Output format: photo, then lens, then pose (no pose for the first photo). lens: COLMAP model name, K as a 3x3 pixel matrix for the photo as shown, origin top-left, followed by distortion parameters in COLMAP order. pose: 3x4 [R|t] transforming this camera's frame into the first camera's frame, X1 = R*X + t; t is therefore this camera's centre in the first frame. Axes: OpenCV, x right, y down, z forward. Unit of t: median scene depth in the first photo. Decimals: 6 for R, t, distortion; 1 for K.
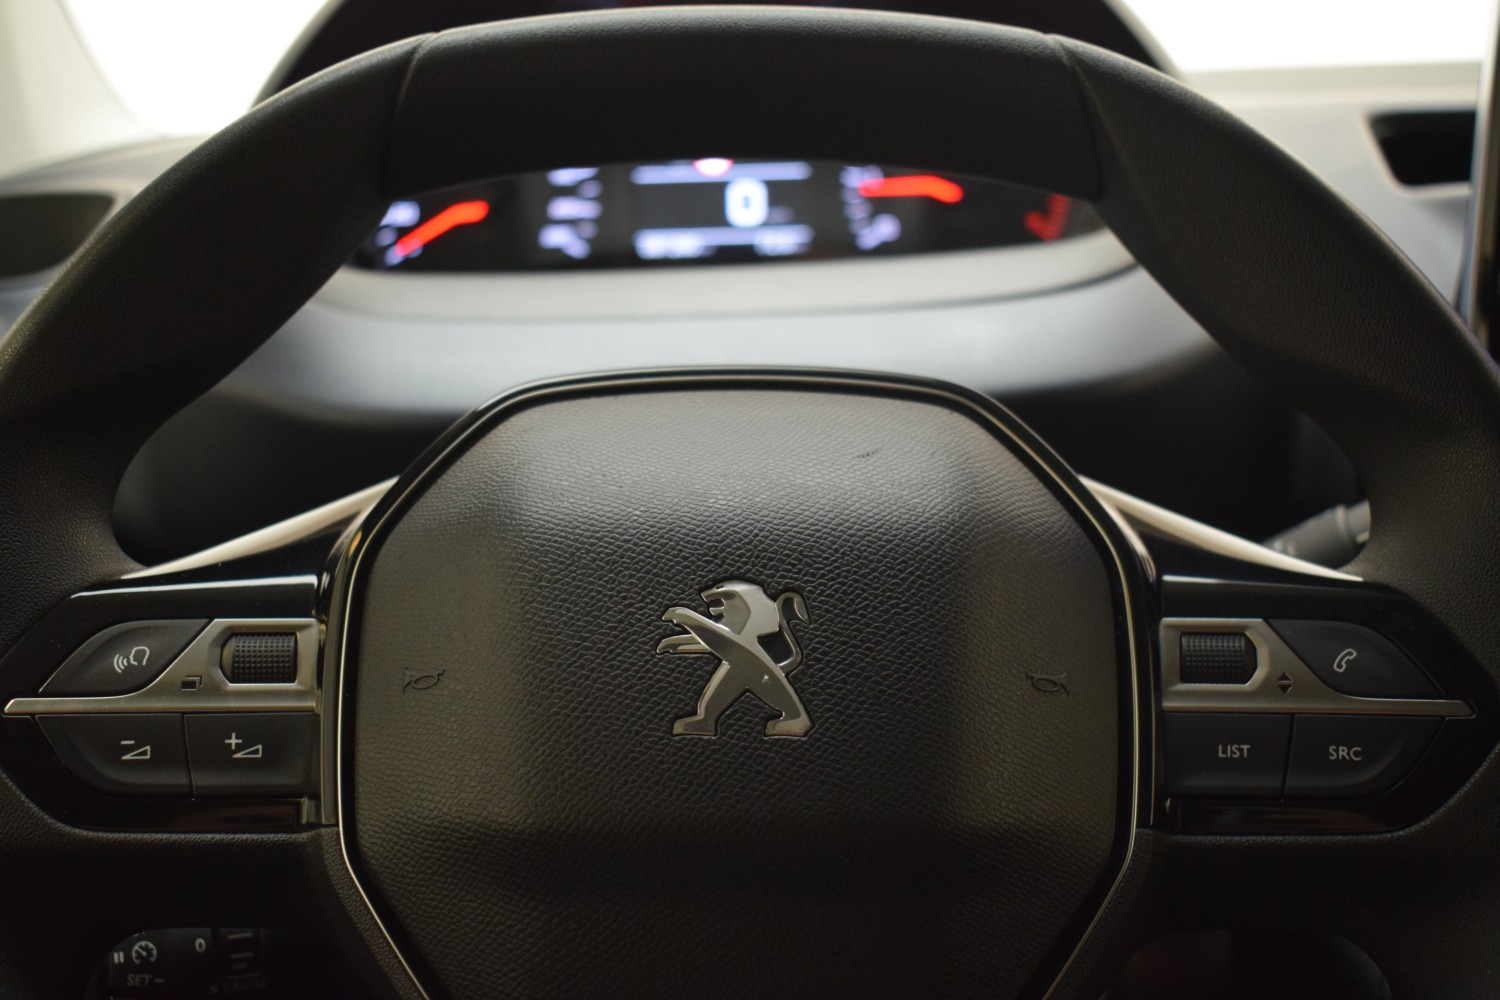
lens RADIAL K [[1889.4, 0, 768.9], [0, 1889.4, 479.8], [0, 0, 1]] dist [-0.063379, -0.039403]
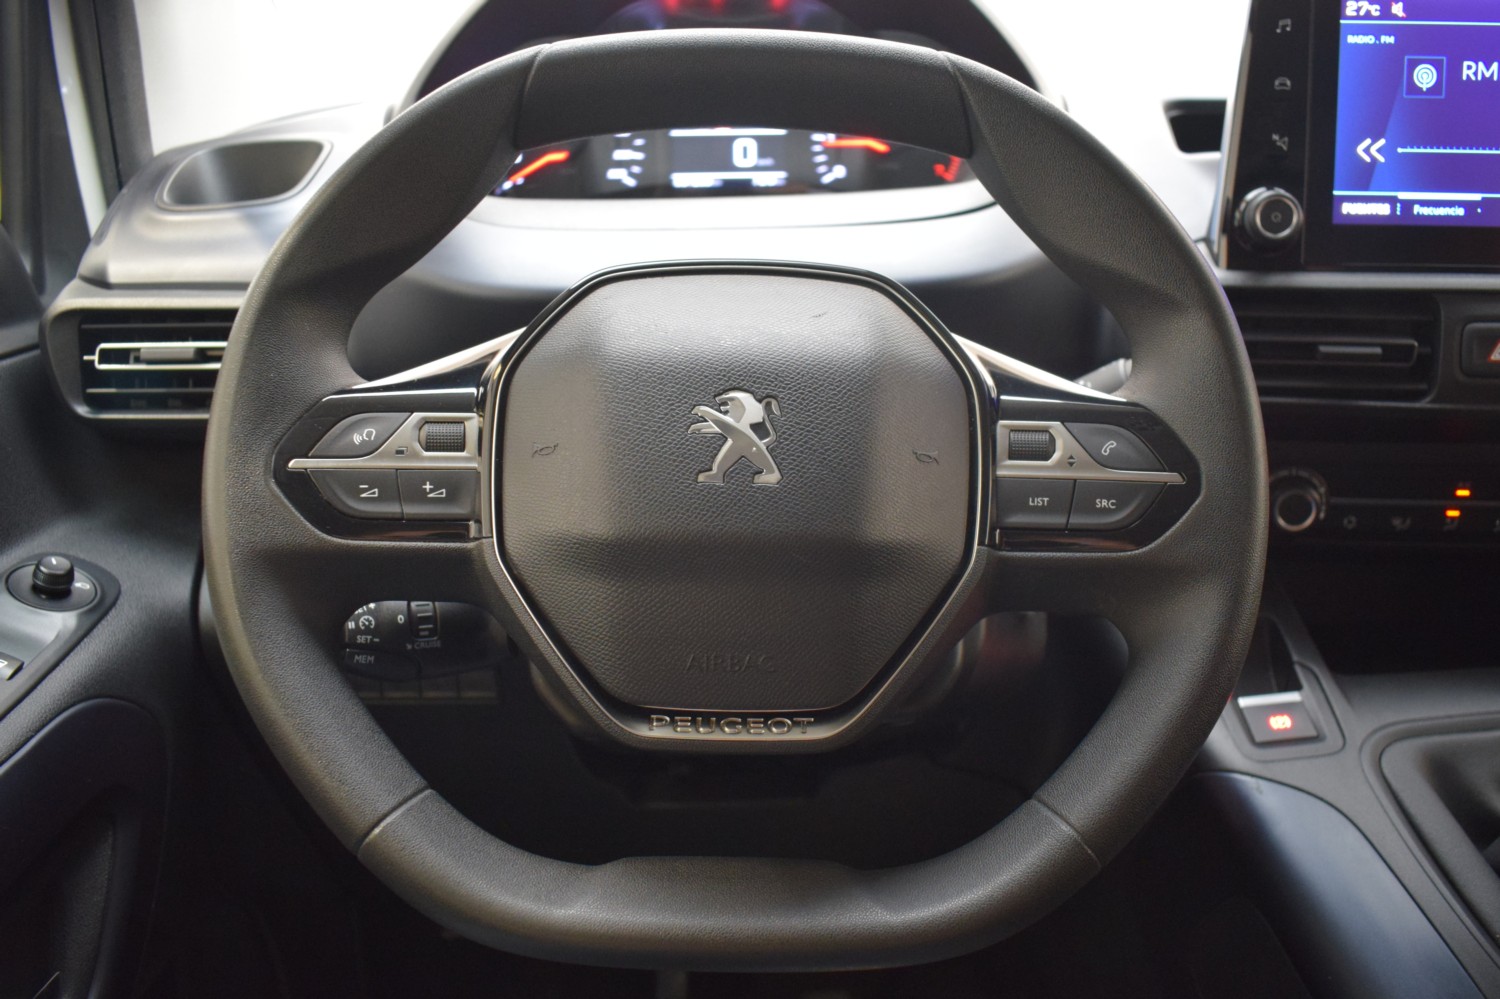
lens RADIAL K [[1359.6, 0, 750.0], [0, 1359.6, 499.5], [0, 0, 1]] dist [-0.104122, -0.000659]
pose [[0.999866, 0.016058, -0.003189, -0.000764], [-0.015619, 0.994014, 0.108133, 0.018424], [0.004907, -0.108068, 0.994131, -0.170354]]
